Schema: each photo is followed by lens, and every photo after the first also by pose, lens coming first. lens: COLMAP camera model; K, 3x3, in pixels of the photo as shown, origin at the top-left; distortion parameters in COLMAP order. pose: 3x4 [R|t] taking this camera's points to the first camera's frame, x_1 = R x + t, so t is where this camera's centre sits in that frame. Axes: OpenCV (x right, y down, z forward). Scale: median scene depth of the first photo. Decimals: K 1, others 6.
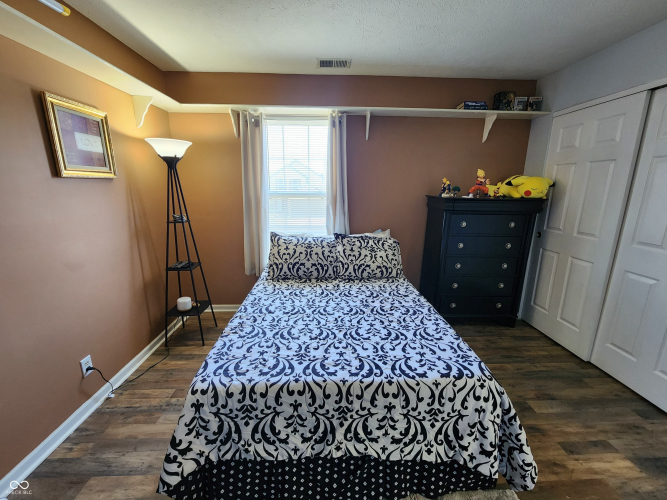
lens RADIAL K [[271.1, 0, 336.3], [0, 271.1, 247.0], [0, 0, 1]] dist [0.001443, -0.002089]
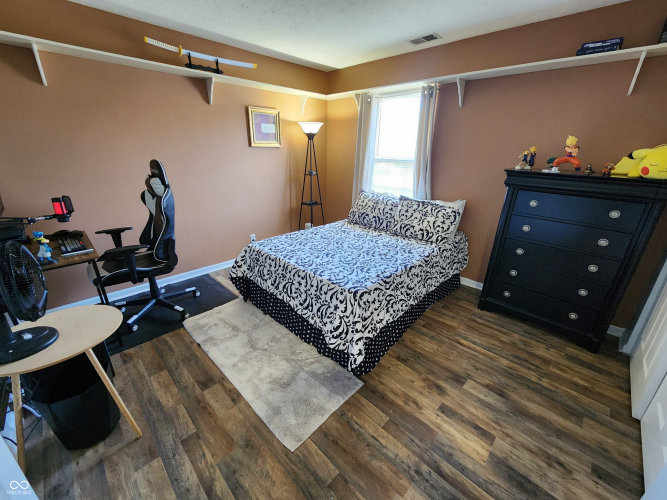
lens RADIAL K [[271.1, 0, 336.3], [0, 271.1, 247.0], [0, 0, 1]] dist [0.001443, -0.002089]
pose [[0.688727, 0.255332, -0.678572, 0.748085], [-0.174195, 0.966796, 0.186982, -0.005174], [0.703783, -0.010576, 0.710336, -0.042825]]
